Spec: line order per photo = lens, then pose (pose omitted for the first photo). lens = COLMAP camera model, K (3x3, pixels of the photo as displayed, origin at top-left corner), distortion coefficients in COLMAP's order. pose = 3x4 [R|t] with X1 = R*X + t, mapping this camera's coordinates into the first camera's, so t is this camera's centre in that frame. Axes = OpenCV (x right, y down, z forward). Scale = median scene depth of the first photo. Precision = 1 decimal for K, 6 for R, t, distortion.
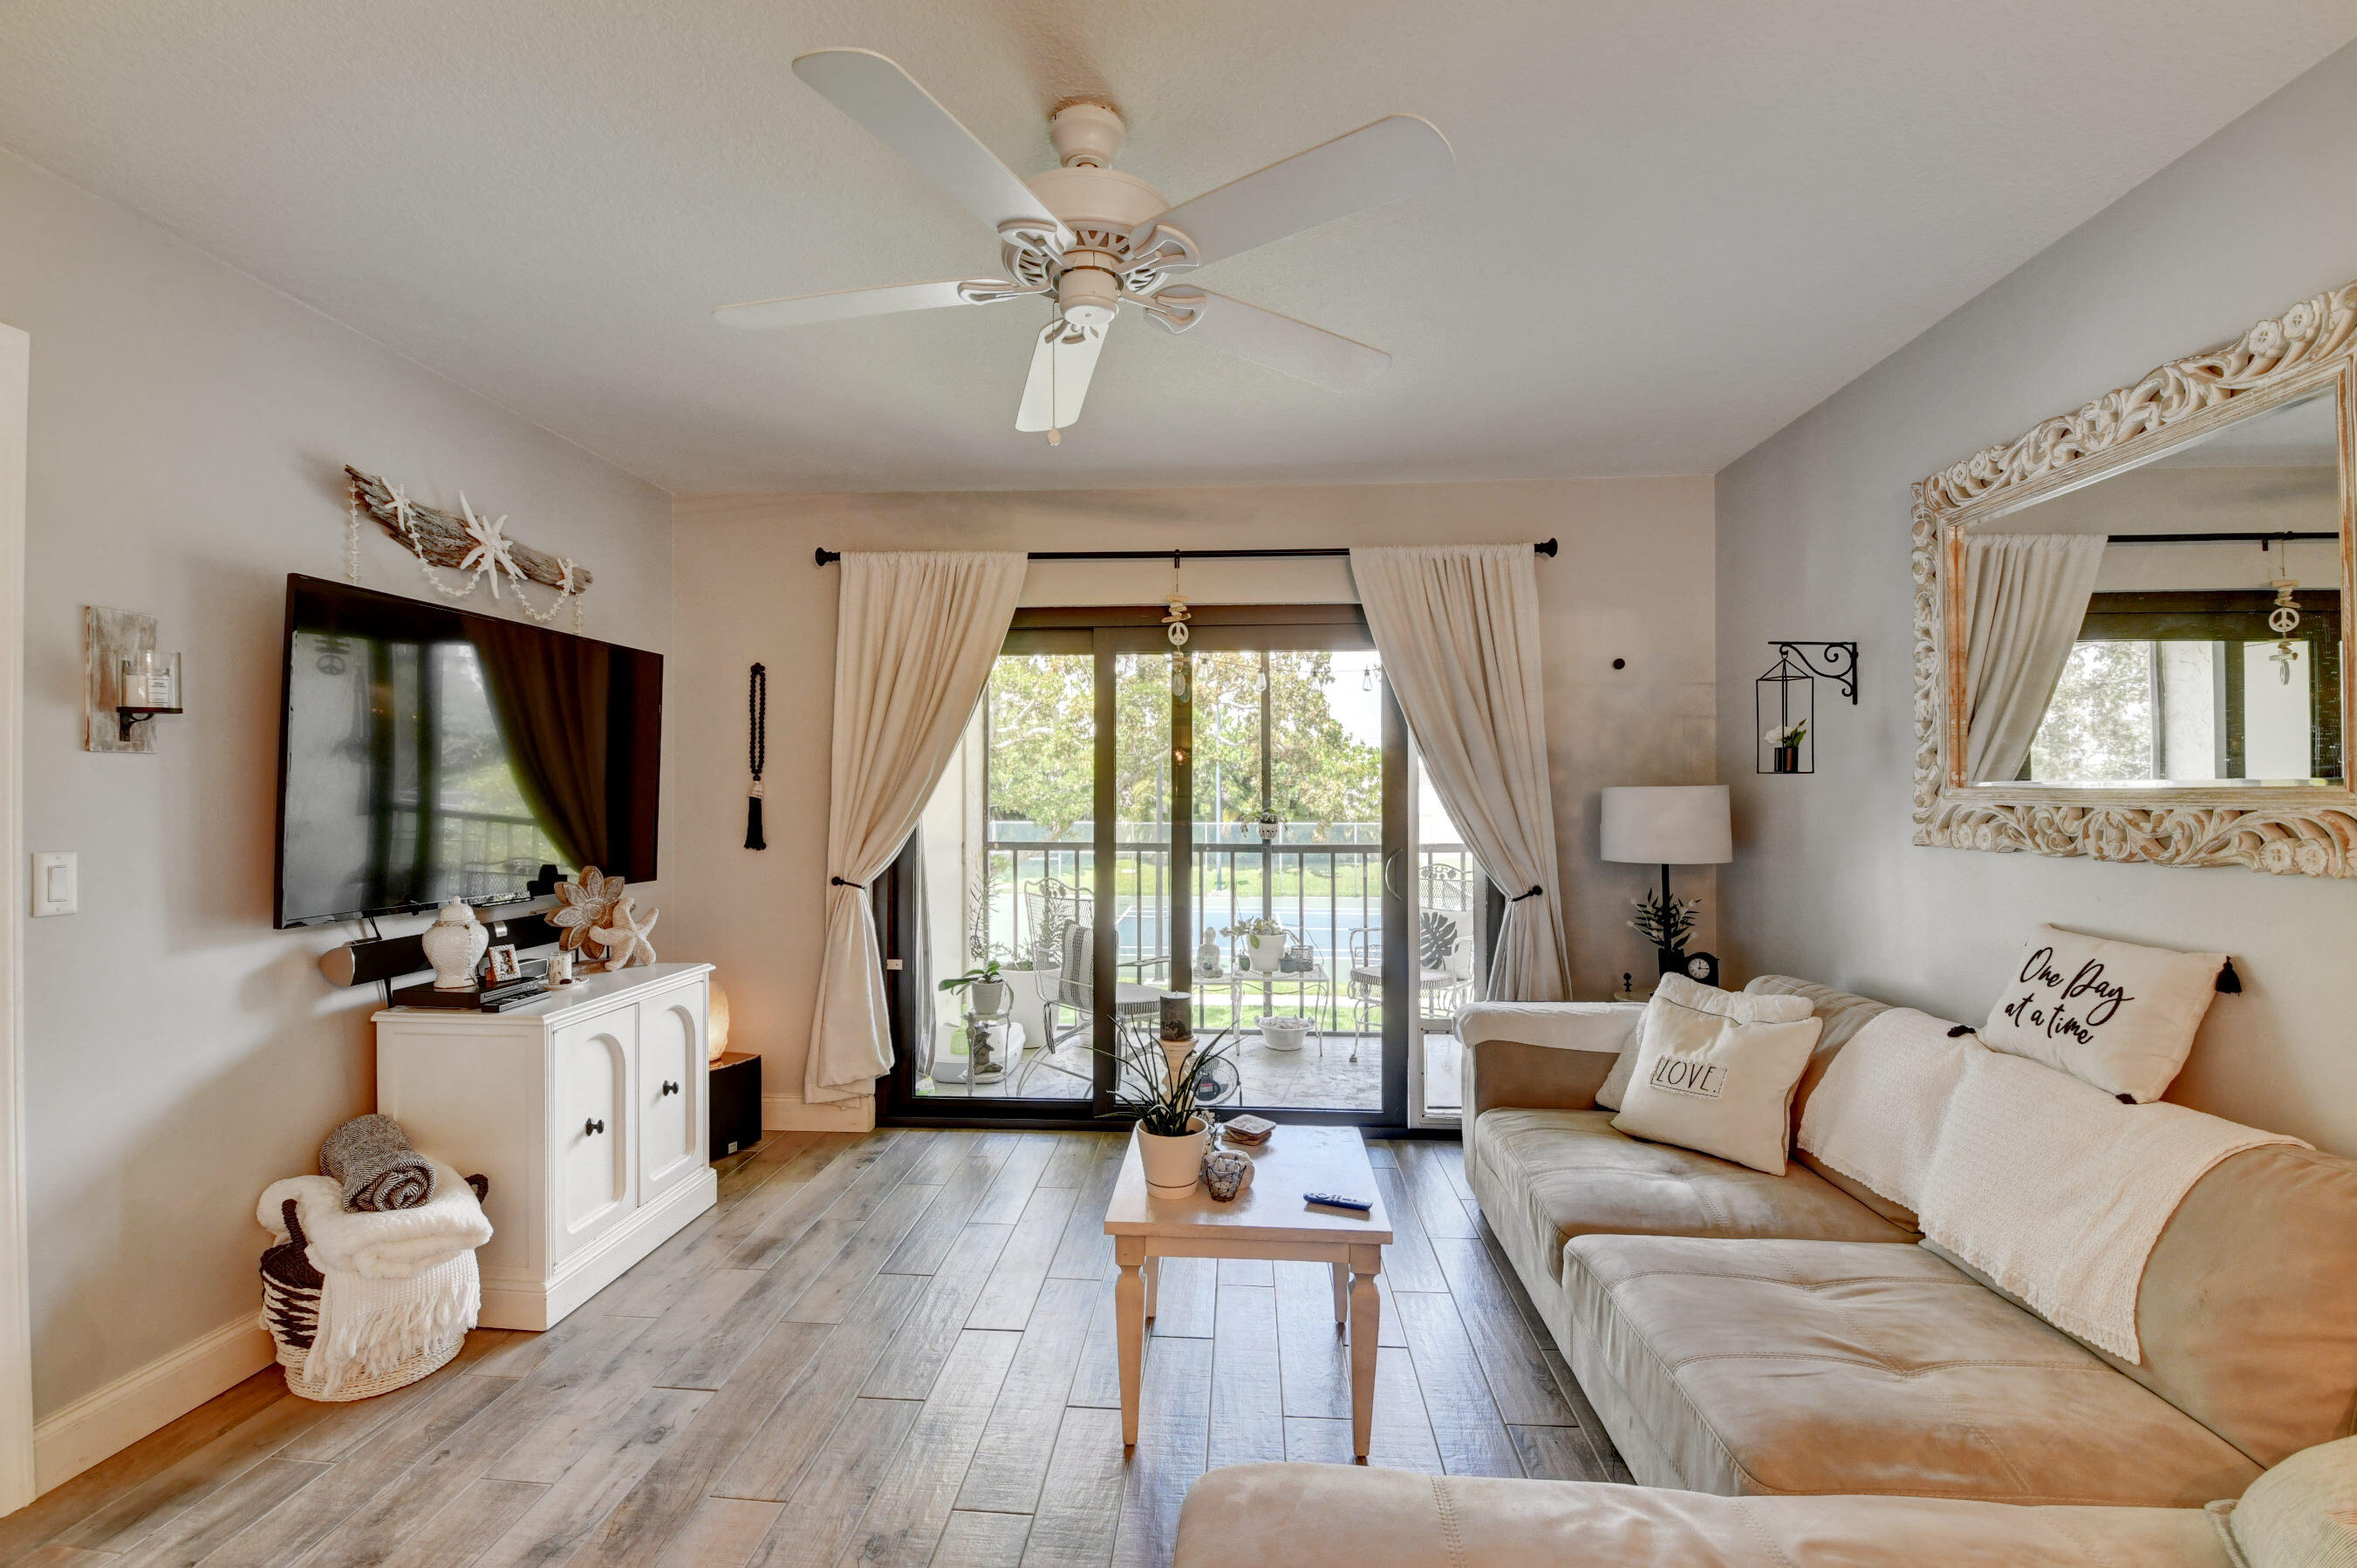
lens RADIAL K [[1033.9, 0, 1171.5], [0, 1033.9, 780.3], [0, 0, 1]] dist [-0.010231, -0.011647]
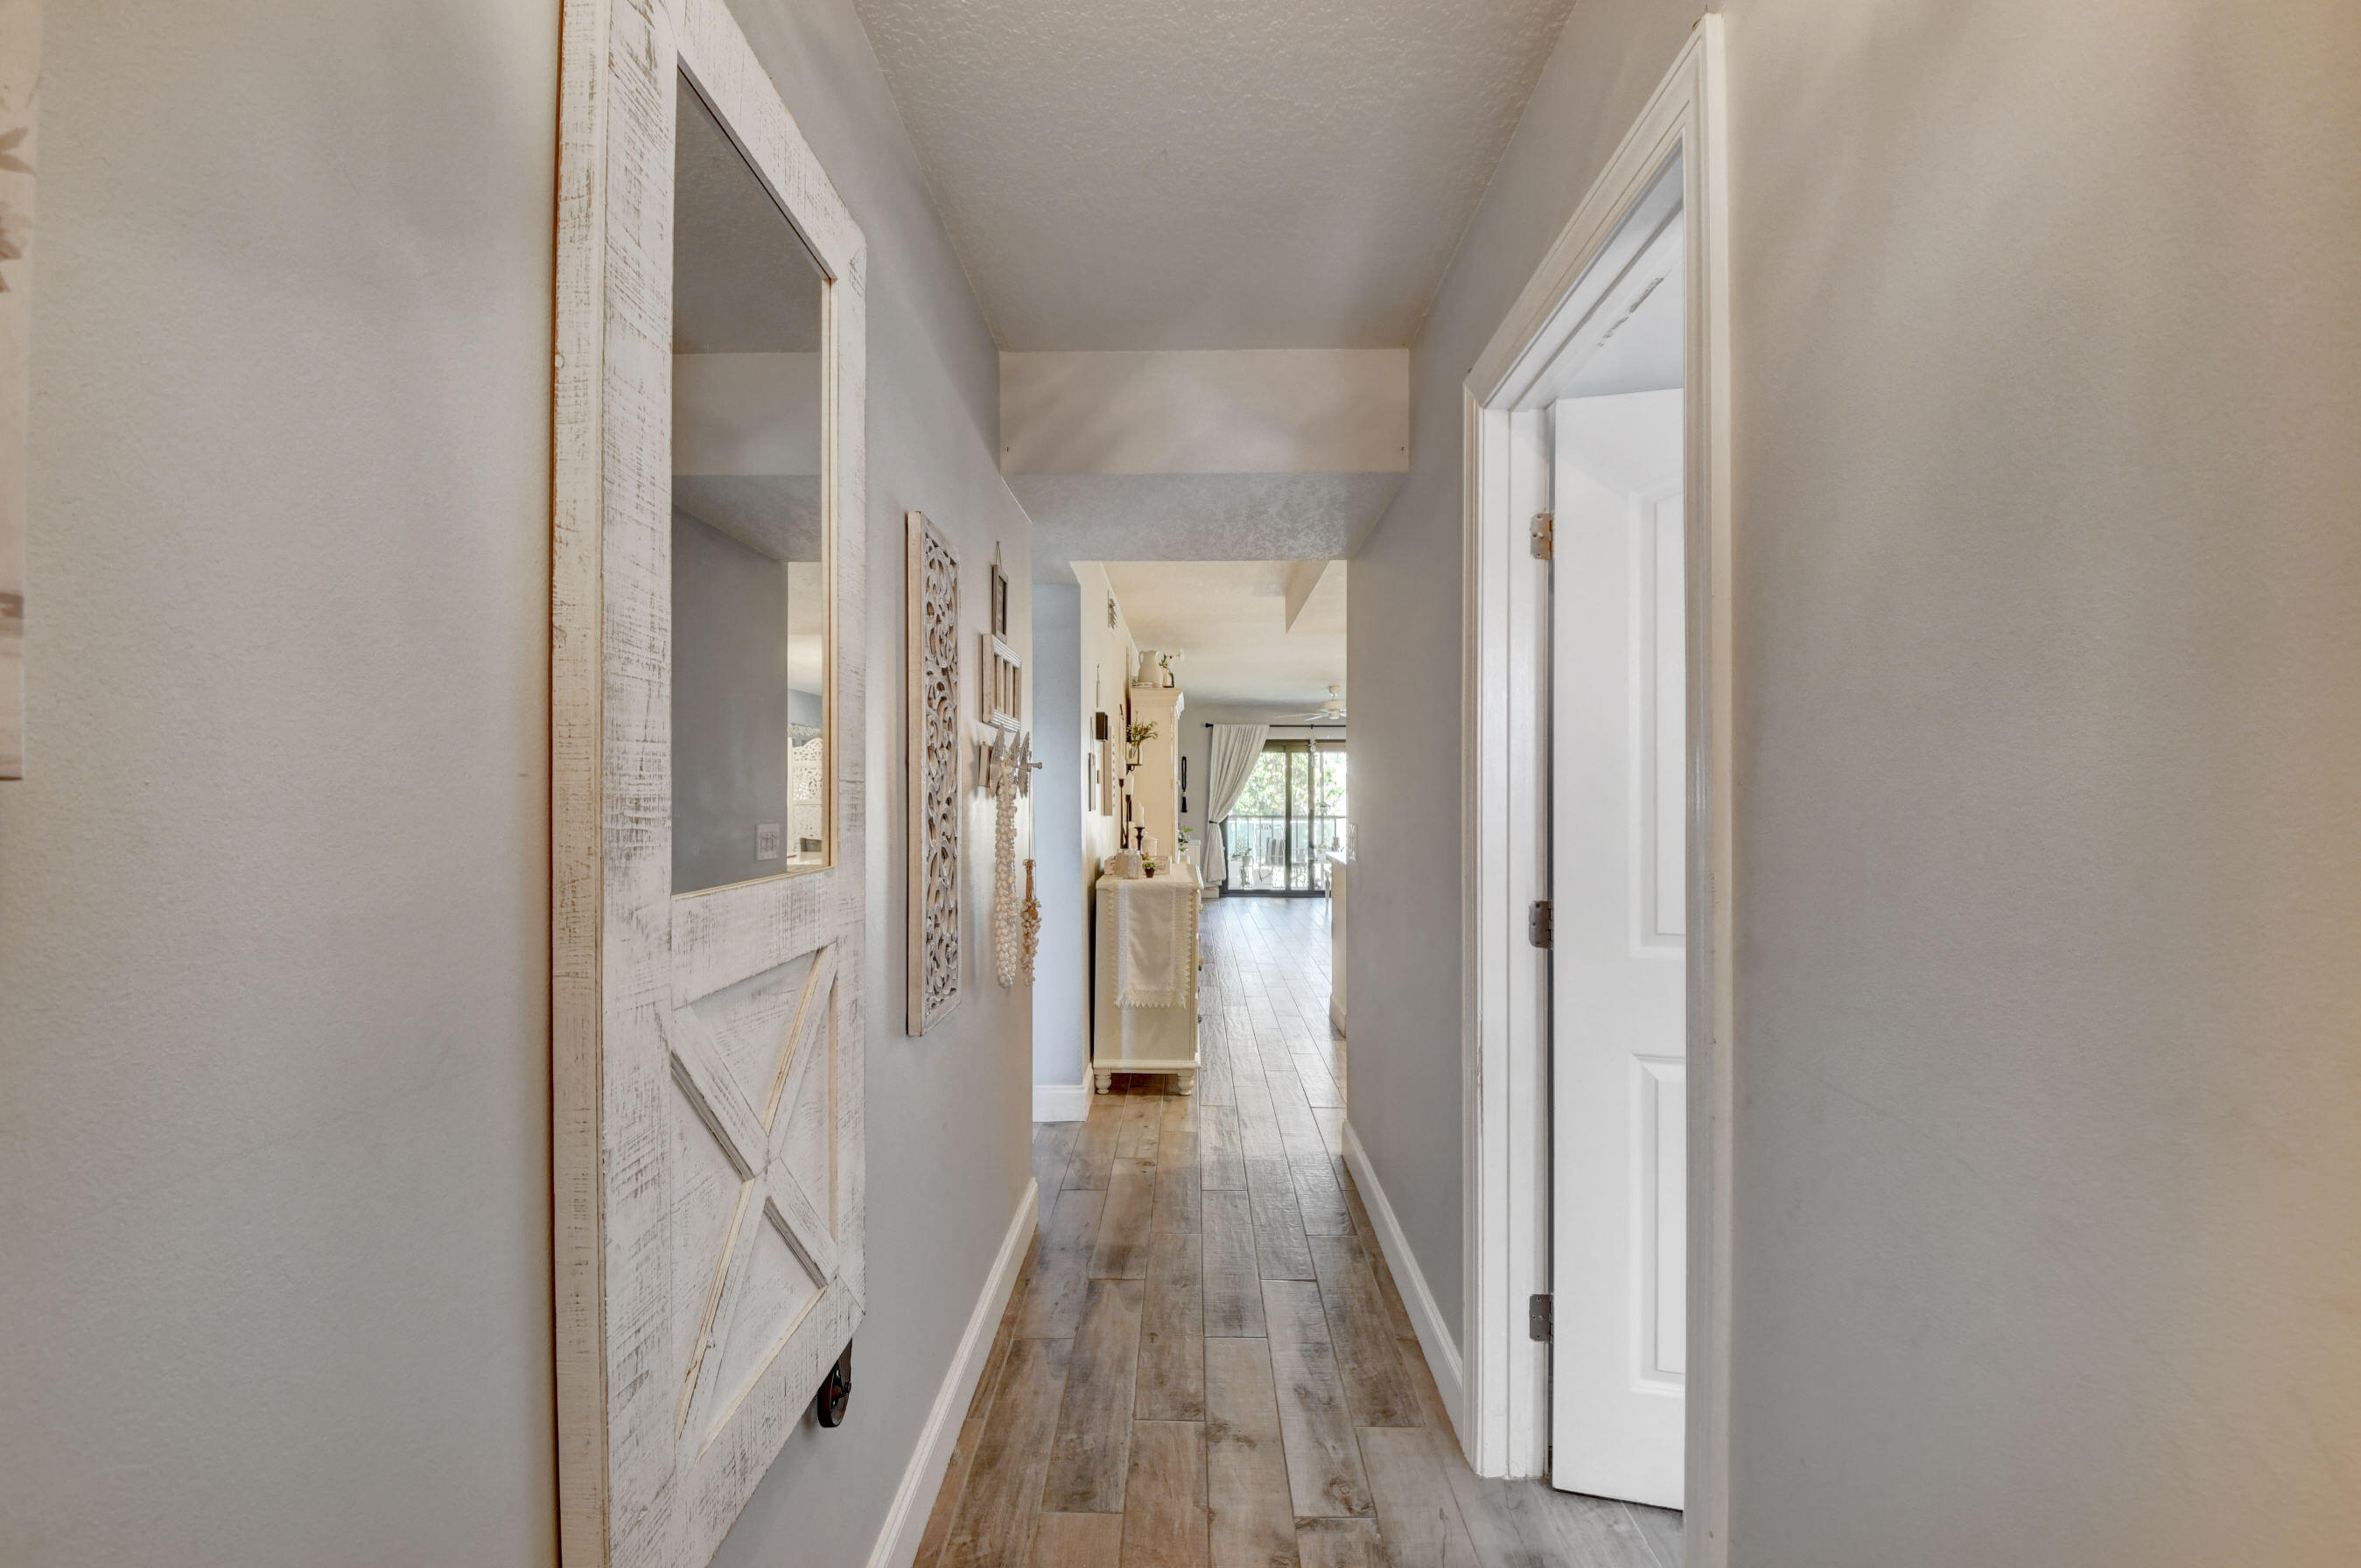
lens RADIAL K [[1035.7, 0, 1167.4], [0, 1035.7, 788.5], [0, 0, 1]] dist [-0.010231, -0.011647]
pose [[0.998822, -0.003822, 0.048368, -0.663759], [0.003595, 0.999982, 0.004793, -0.027954], [-0.048386, -0.004614, 0.998818, -2.482013]]
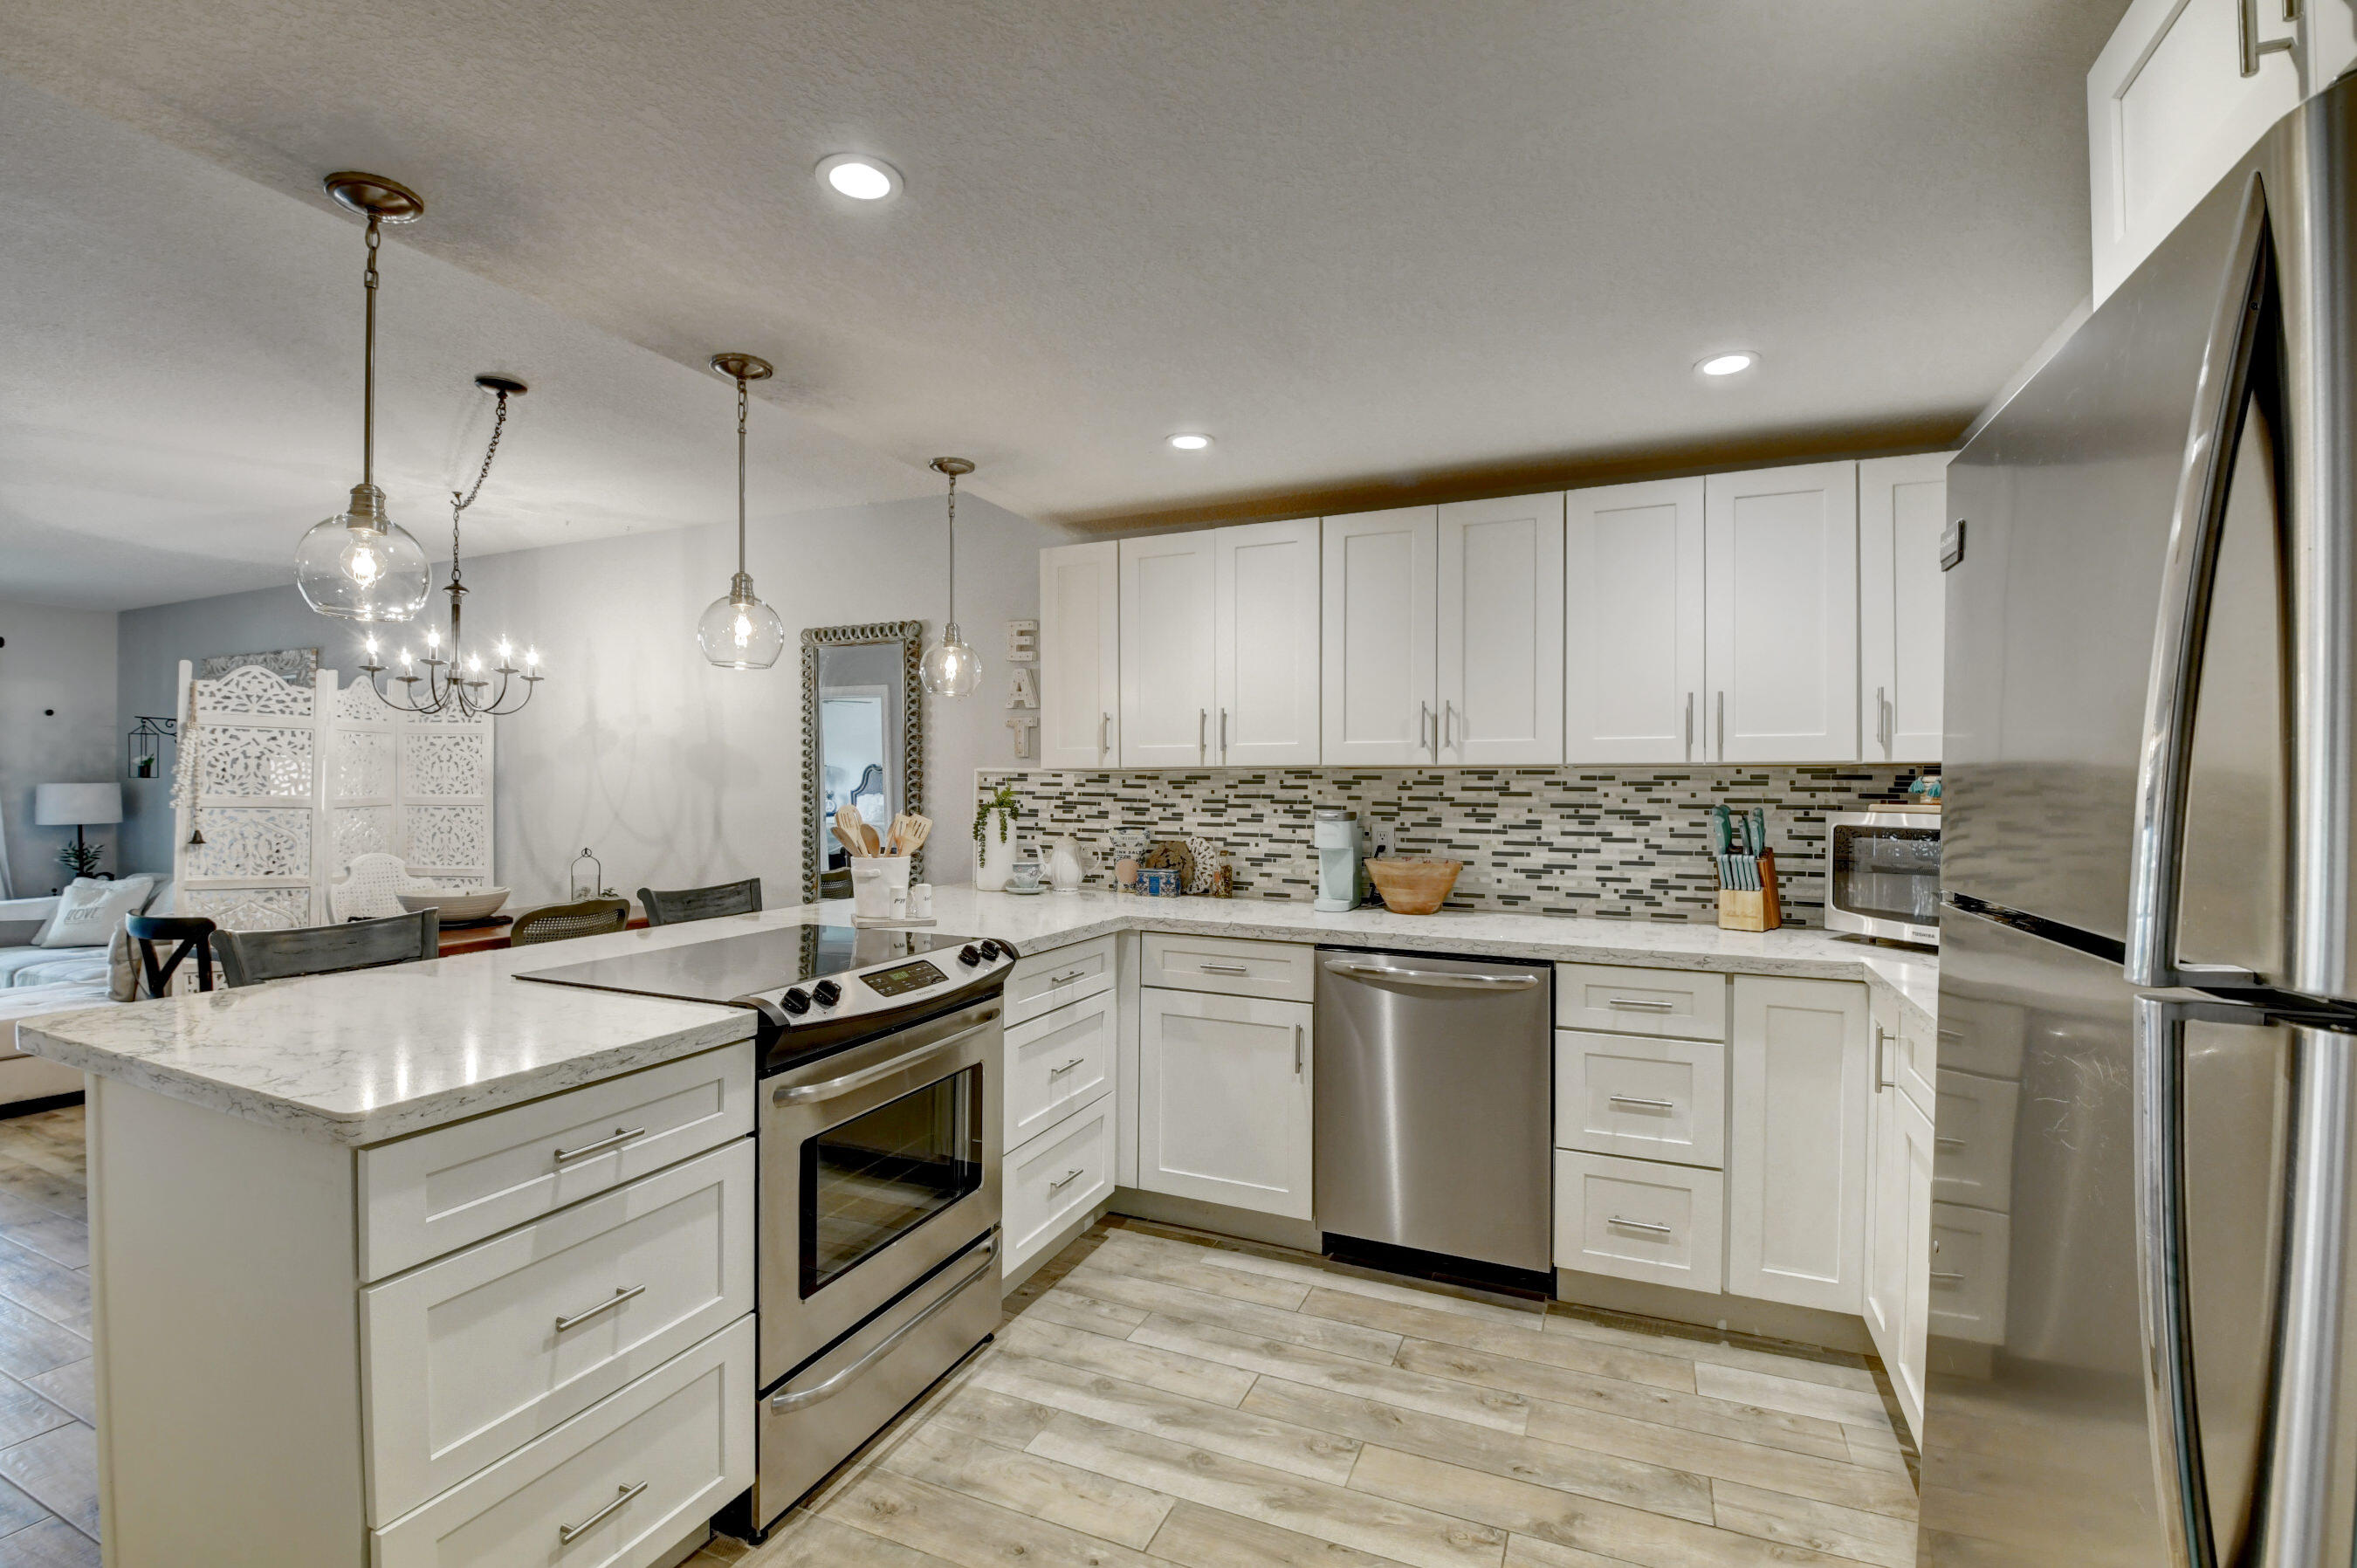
lens RADIAL K [[1034.1, 0, 1188.1], [0, 1034.1, 785.0], [0, 0, 1]] dist [-0.010231, -0.011647]
pose [[0.320696, 0.001737, 0.947181, -0.553942], [-0.010519, 0.999943, 0.001728, -0.014269], [-0.947124, -0.010517, 0.320696, -1.376162]]
